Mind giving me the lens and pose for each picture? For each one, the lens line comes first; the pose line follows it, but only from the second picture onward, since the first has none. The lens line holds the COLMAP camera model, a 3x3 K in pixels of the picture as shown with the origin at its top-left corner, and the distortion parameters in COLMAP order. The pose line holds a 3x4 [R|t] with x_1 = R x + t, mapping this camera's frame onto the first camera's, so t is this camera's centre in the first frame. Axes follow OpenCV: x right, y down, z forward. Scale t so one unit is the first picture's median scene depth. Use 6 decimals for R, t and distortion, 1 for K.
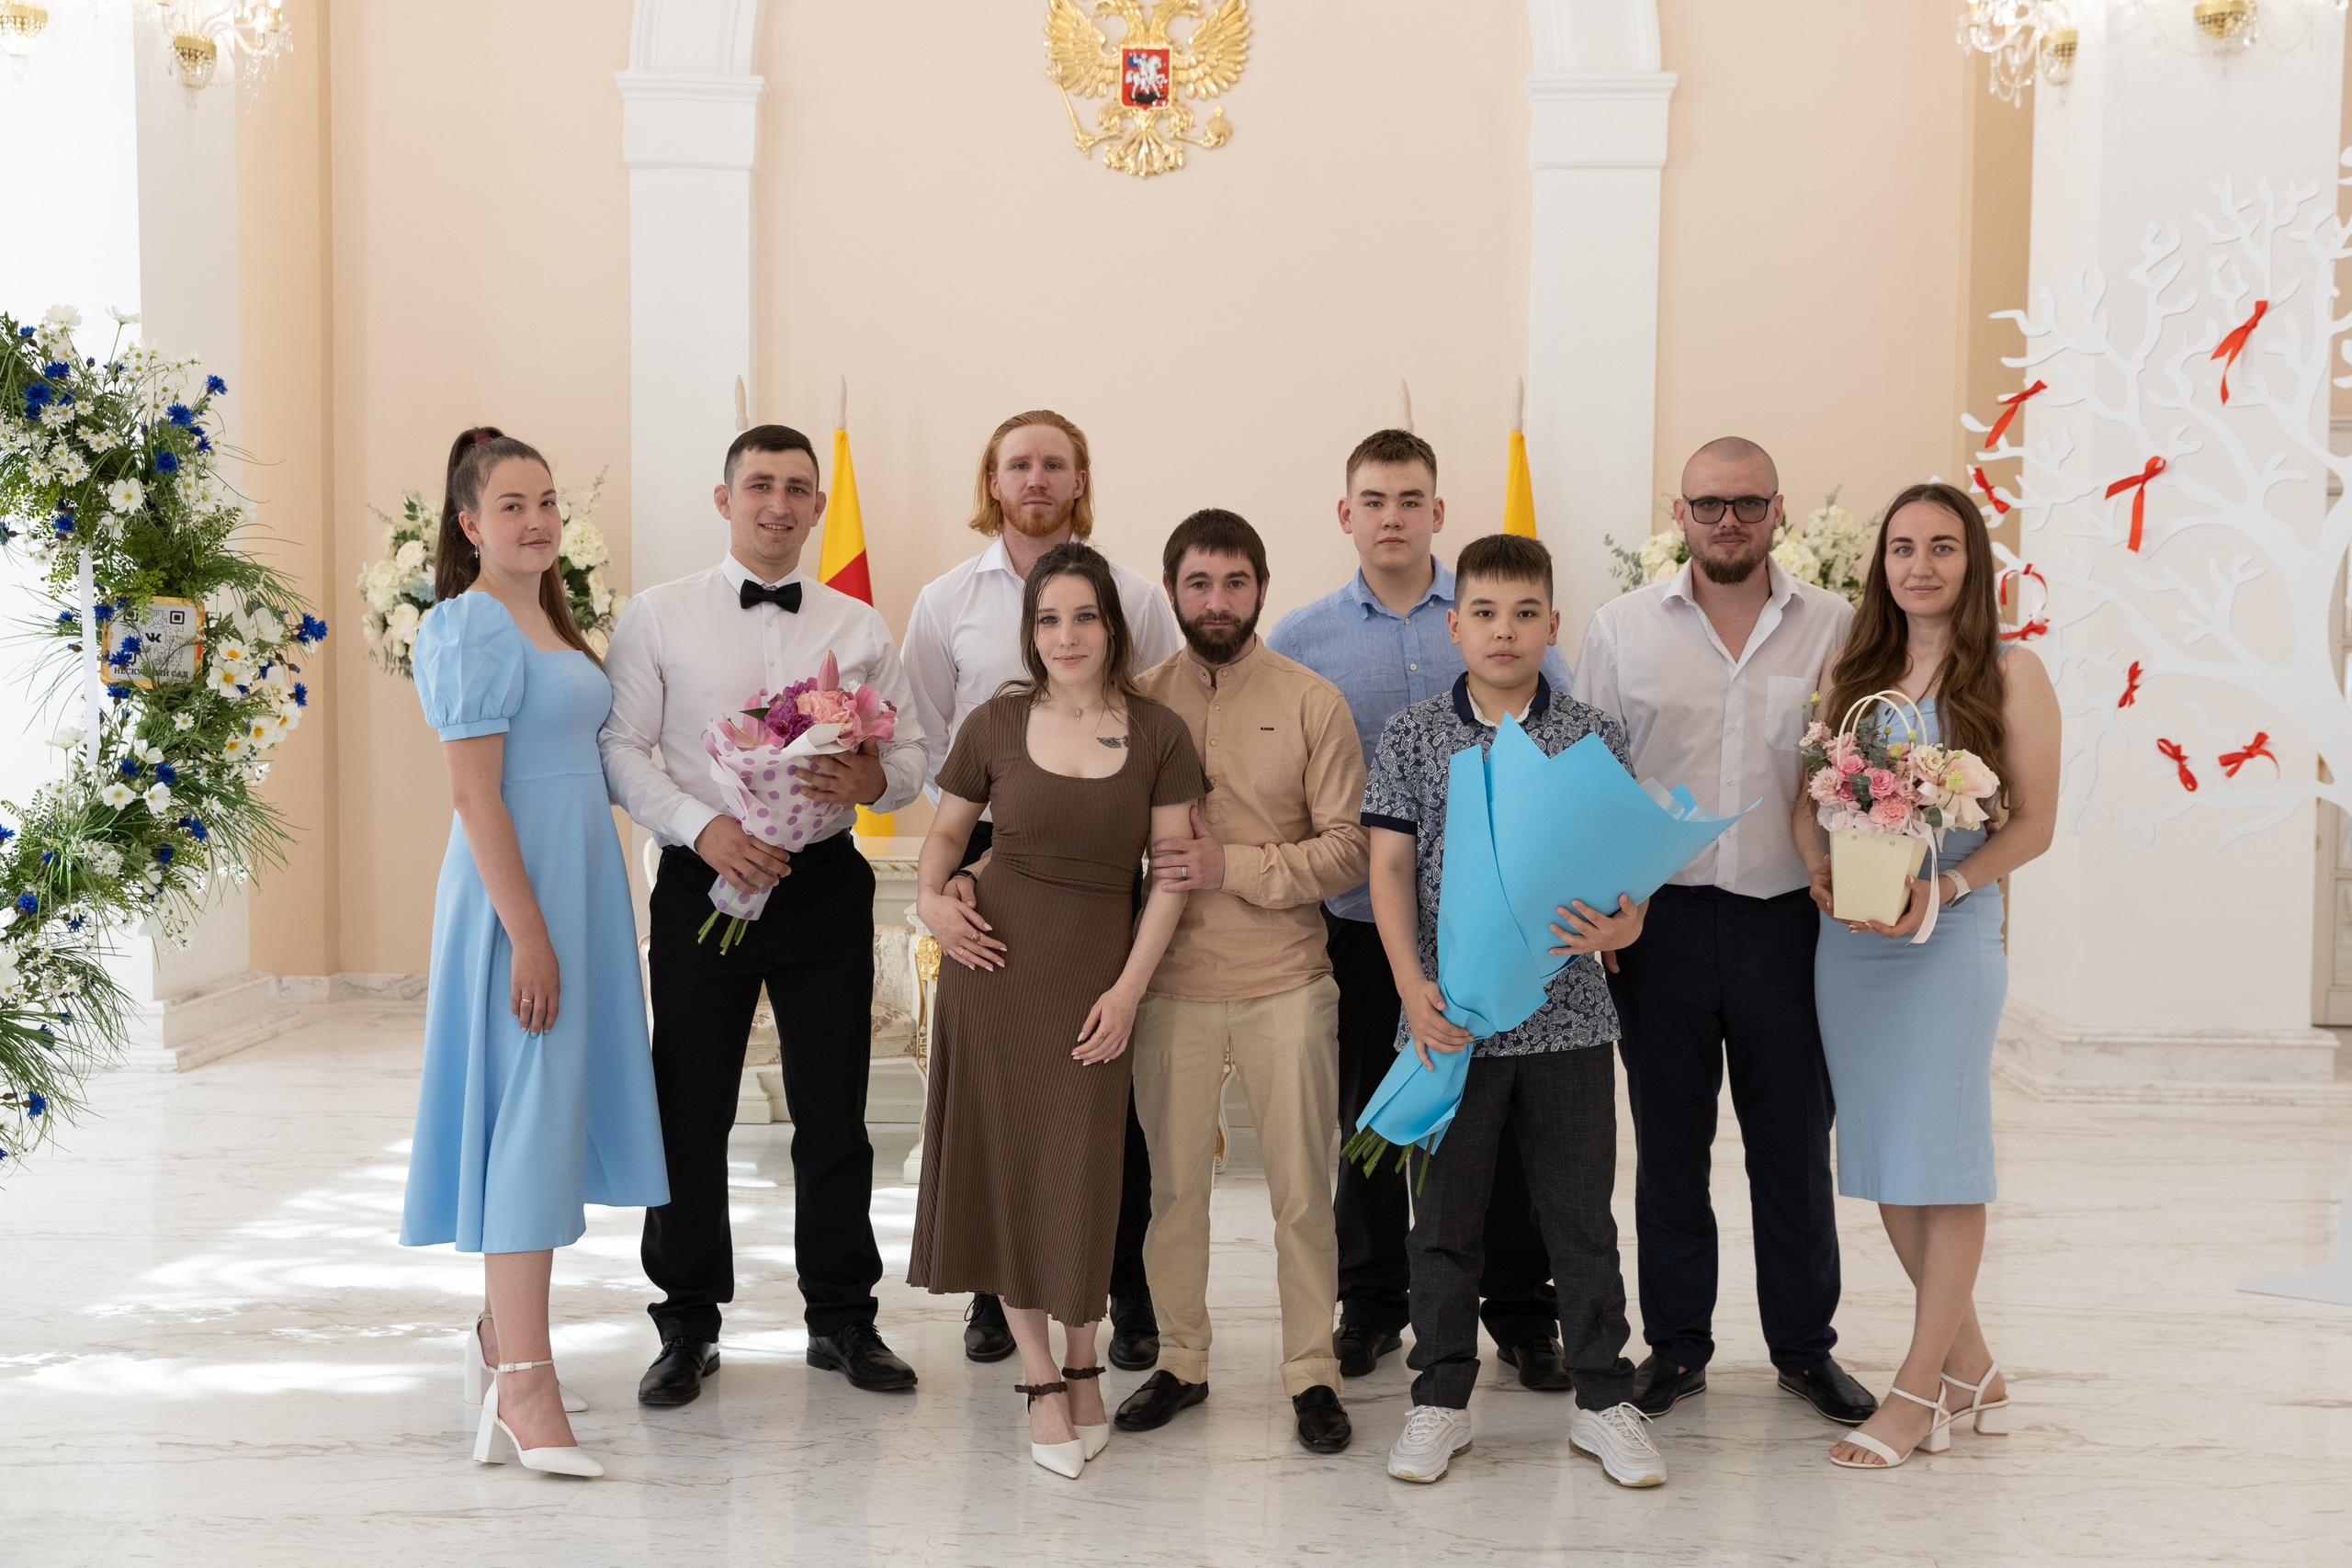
lens RADIAL K [[2413.8, 0, 1196.2], [0, 2413.8, 800.3], [0, 0, 1]] dist [0.024928, -0.012888]
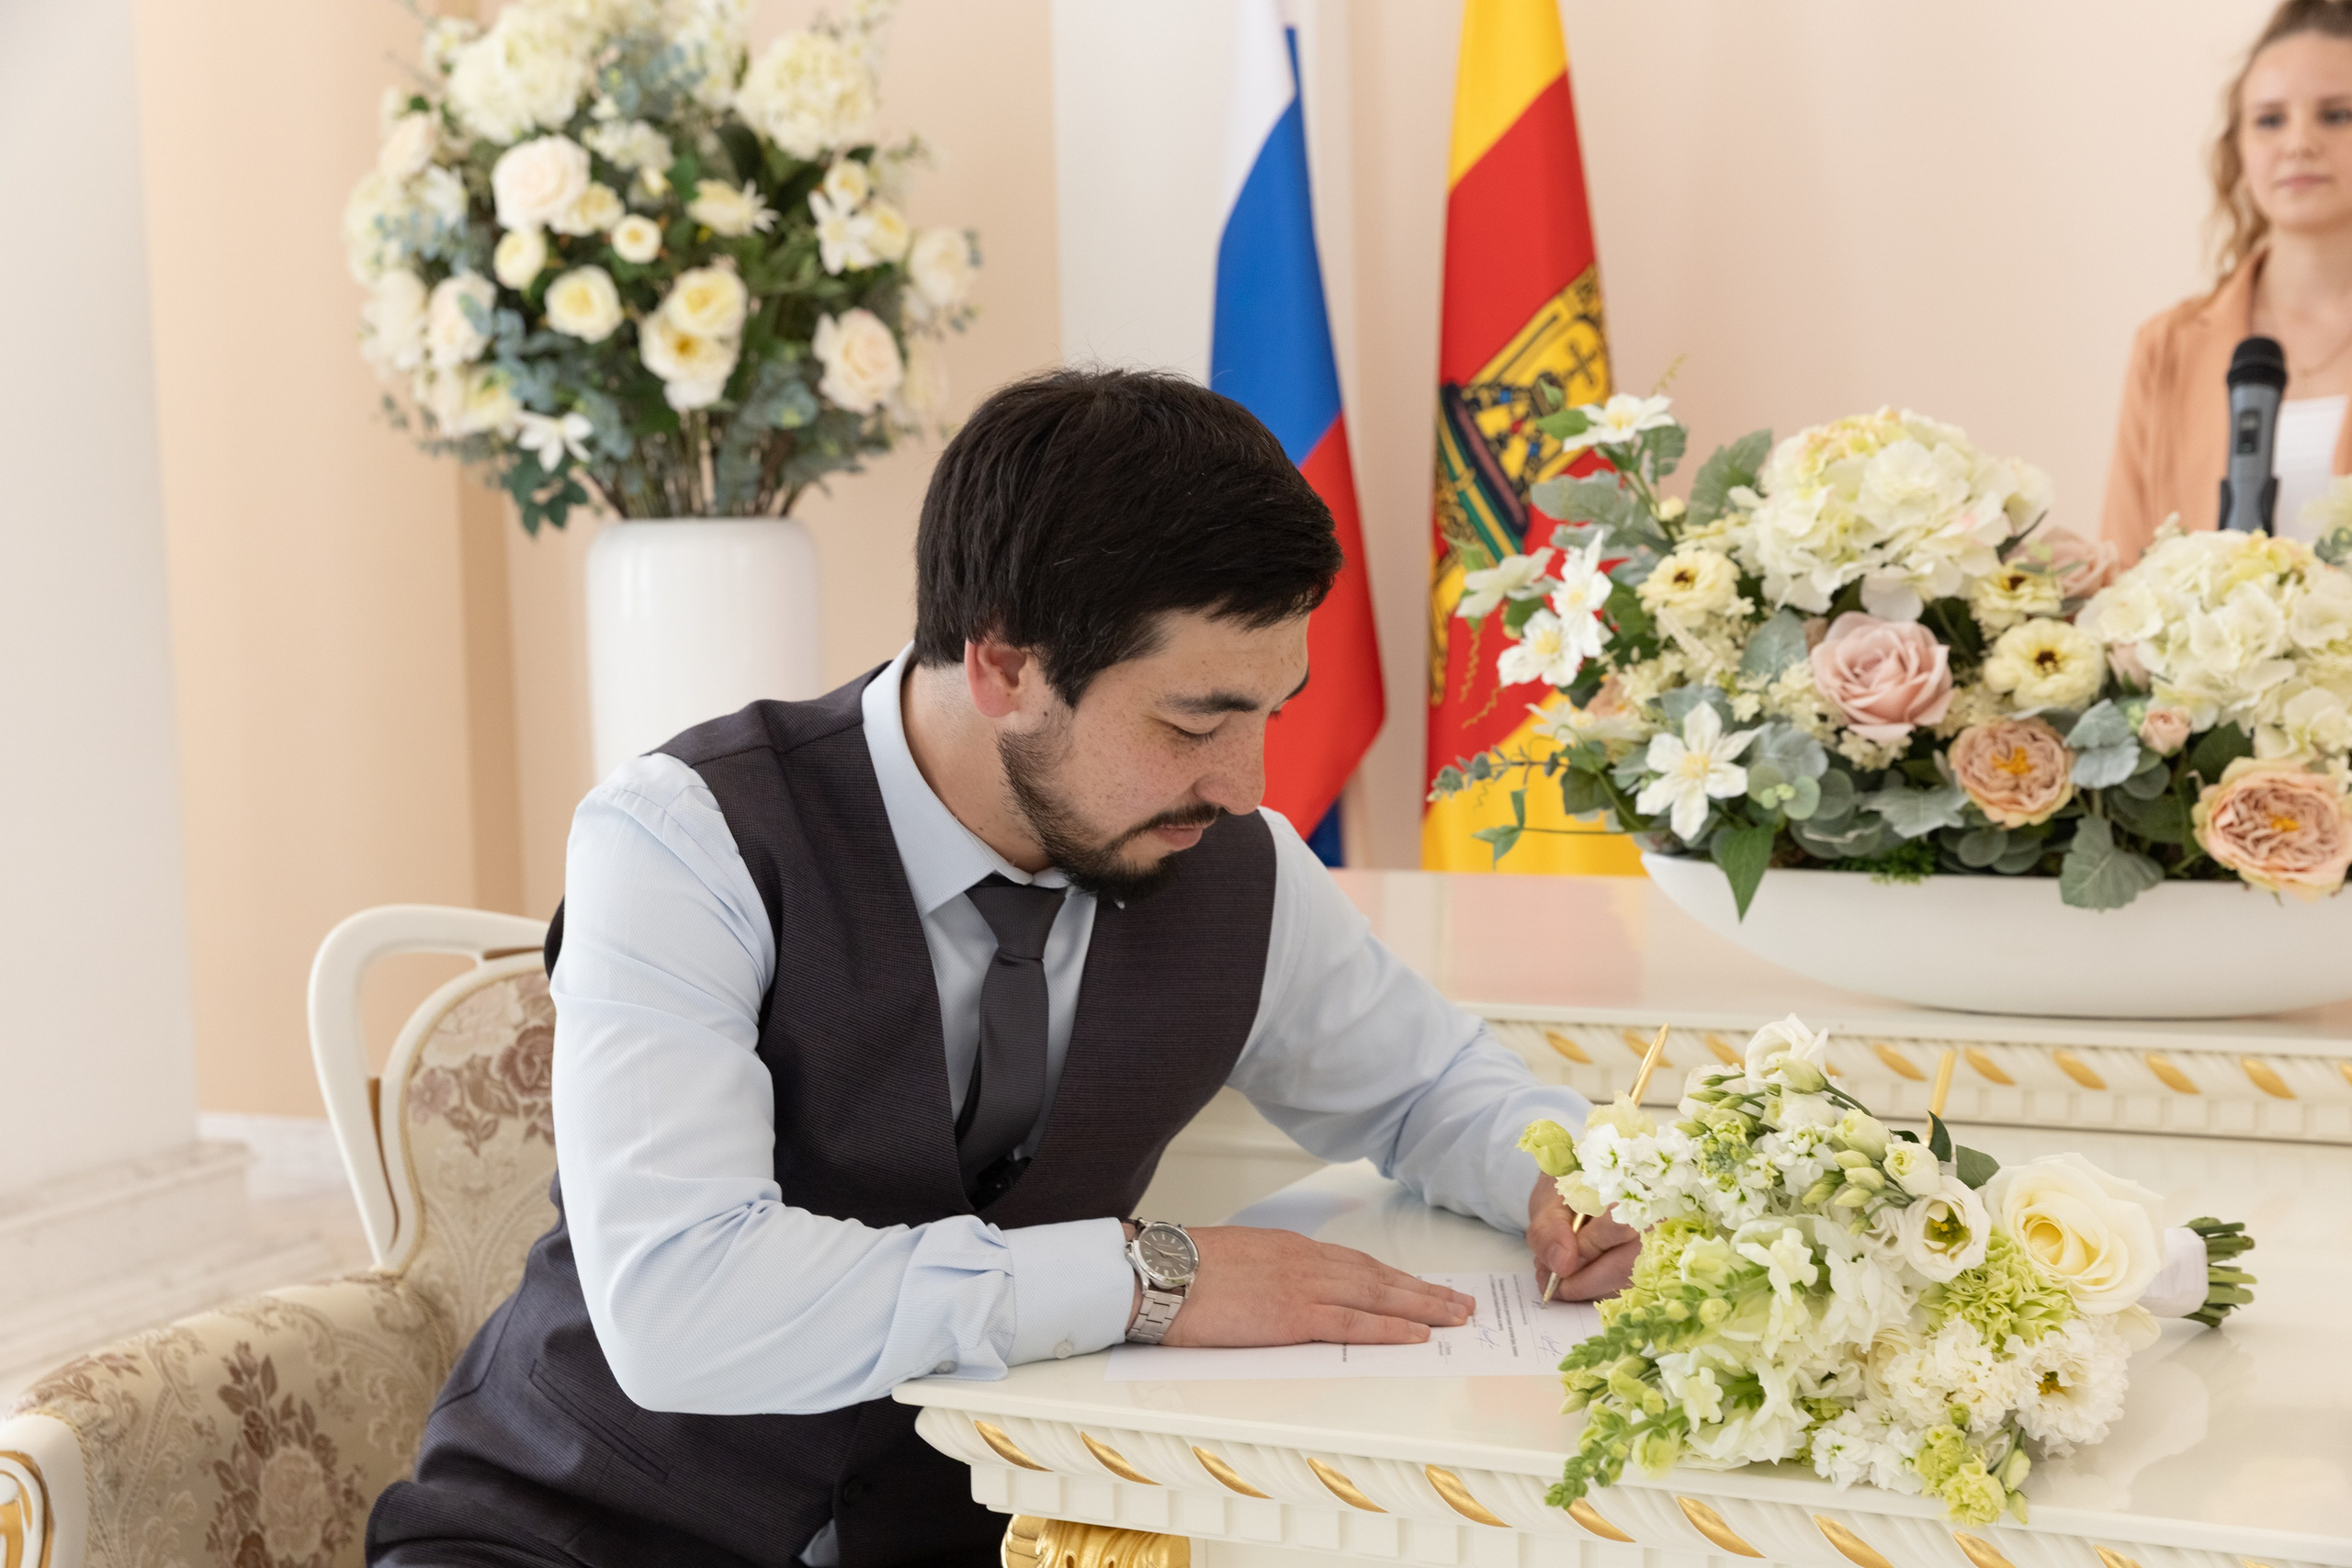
lens RADIAL K [[3068.5, 0, 1176.0], [0, 3068.5, 784.0], [0, 0, 1]] dist [0.008594, -0.019143]
pose [[0.915891, -0.002969, -0.401415, -0.002509], [0.012030, 0.999727, 0.020053, -0.004057], [0.401246, -0.023196, 0.915677, 0.536617]]
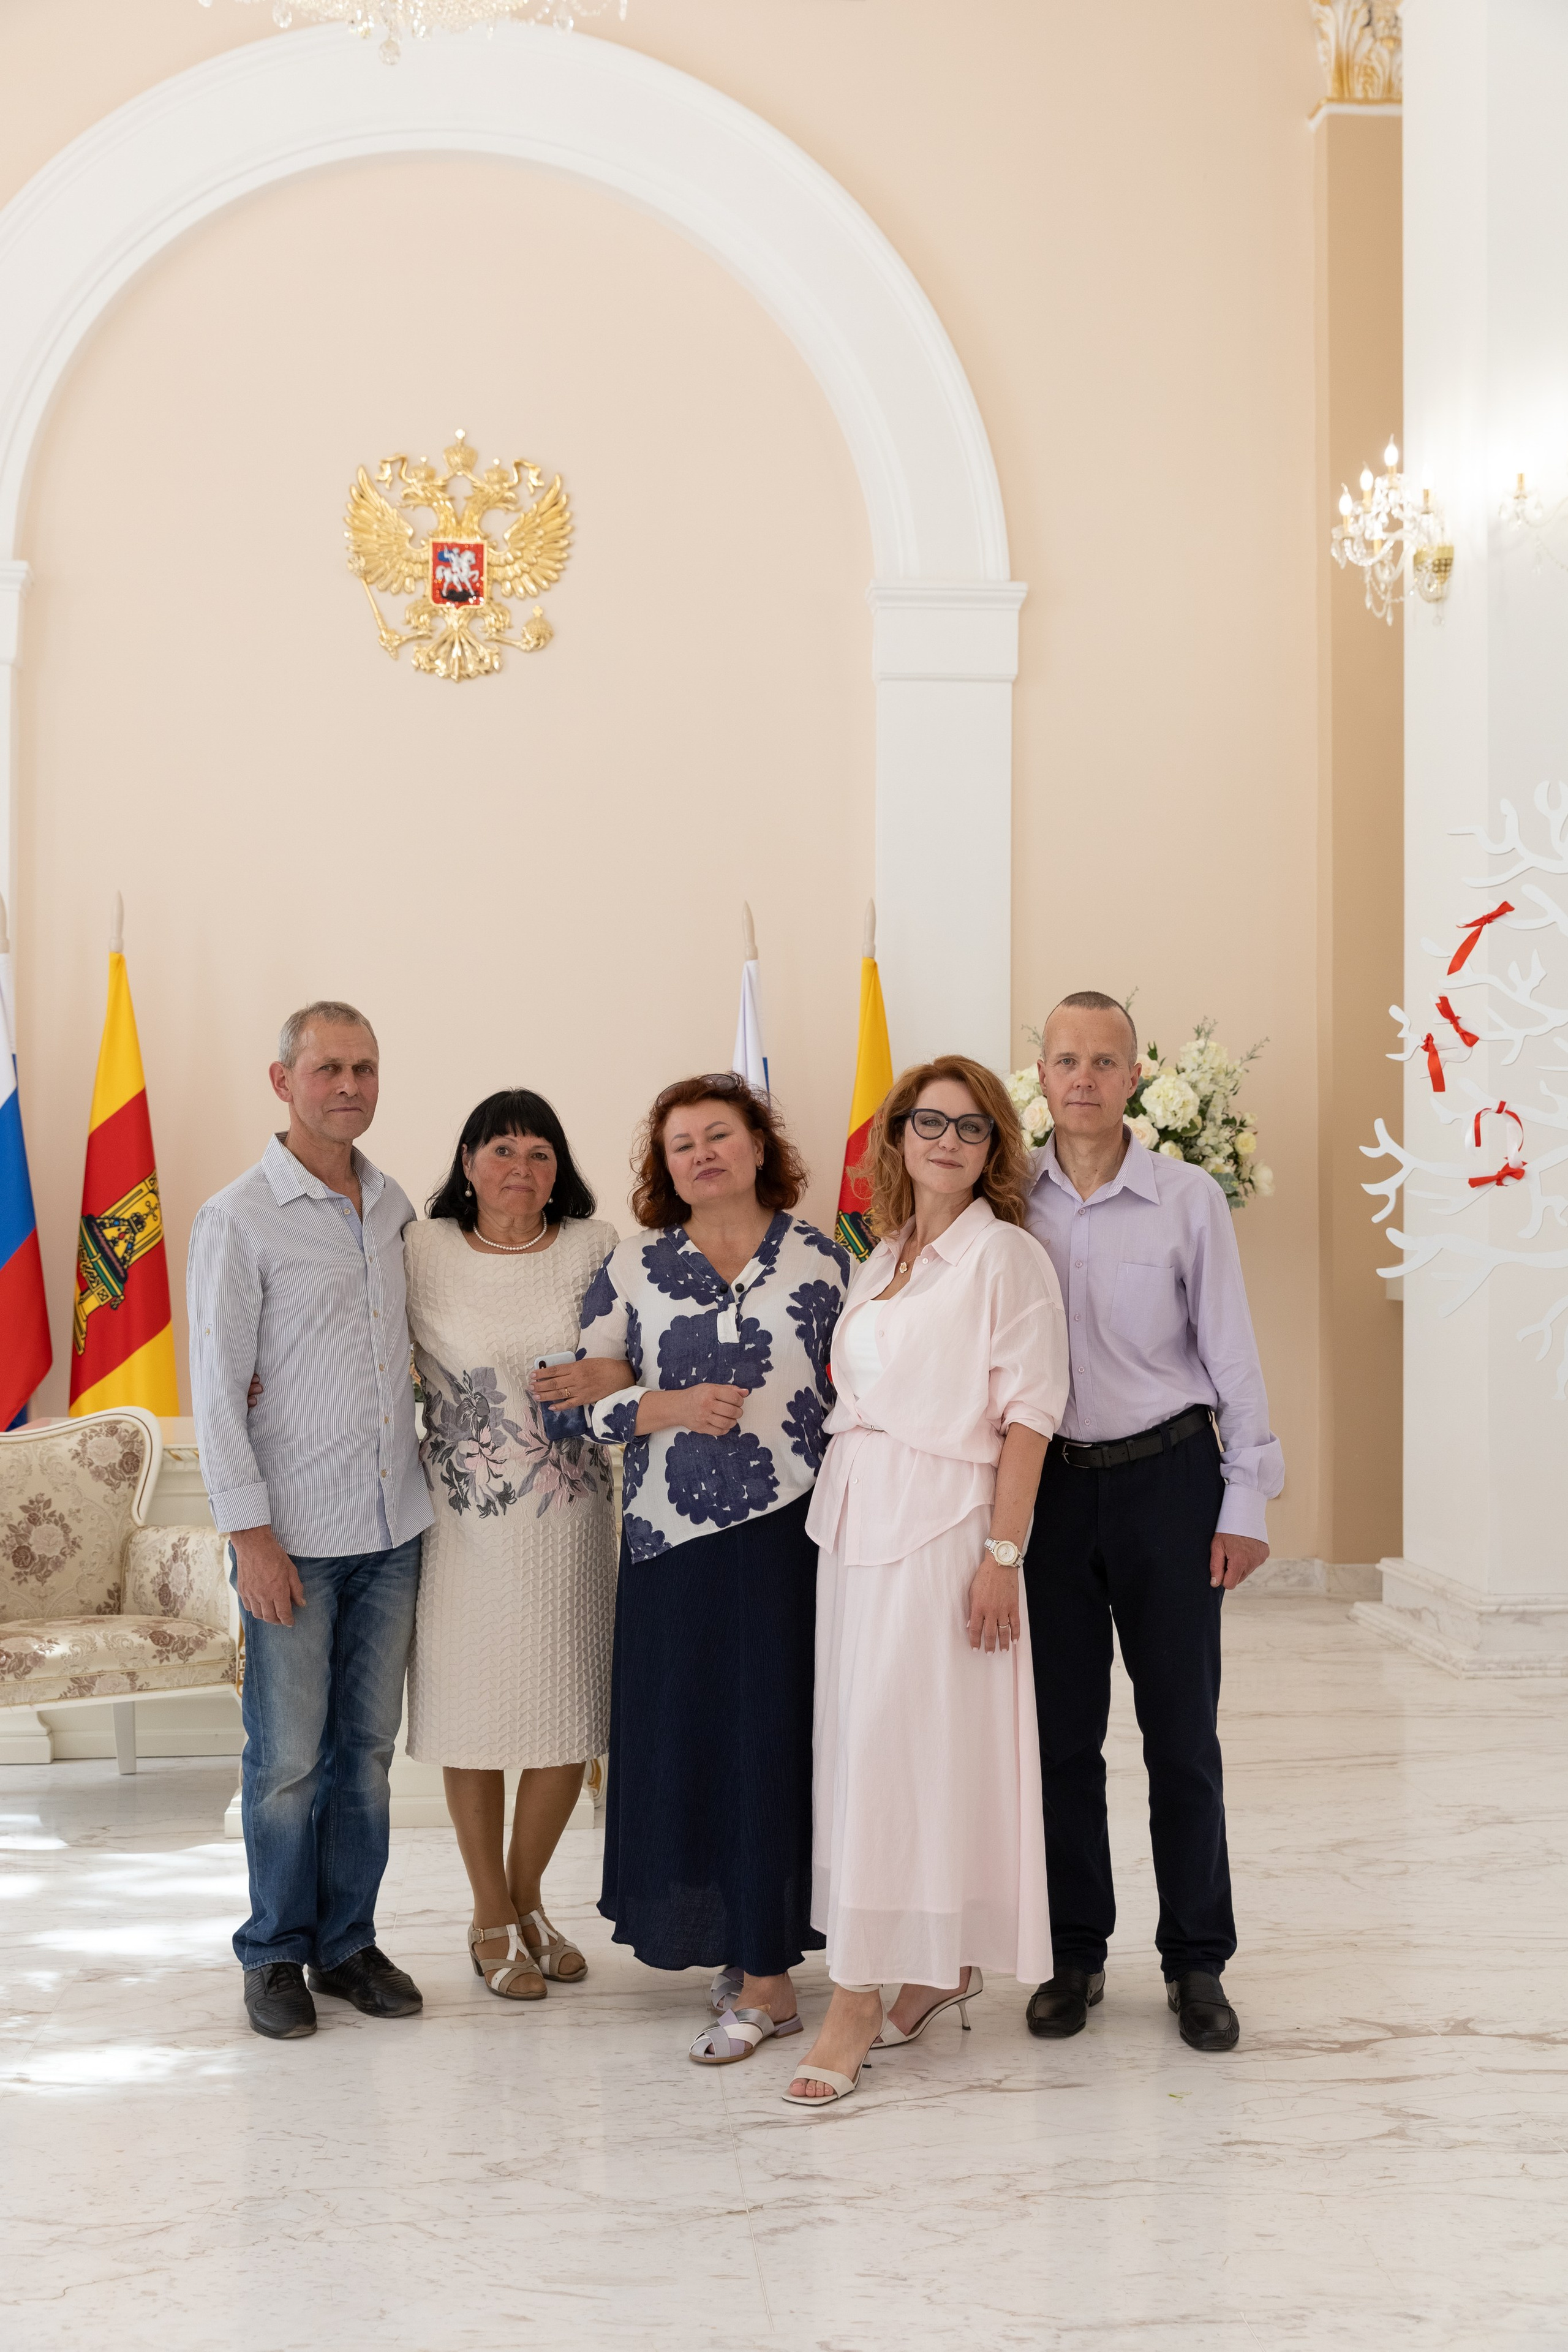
lens RADIAL K [[2487.4, 0, 779.3], [0, 2487.4, 1175.6], [0, 0, 1]] dist [-0.005033, 0.024445]
pose [[0.990509, -0.007659, 0.137231, -0.031957], [0.016758, 0.997727, -0.065273, -0.008062], [-0.136419, 0.066953, 0.988386, 0.069292]]
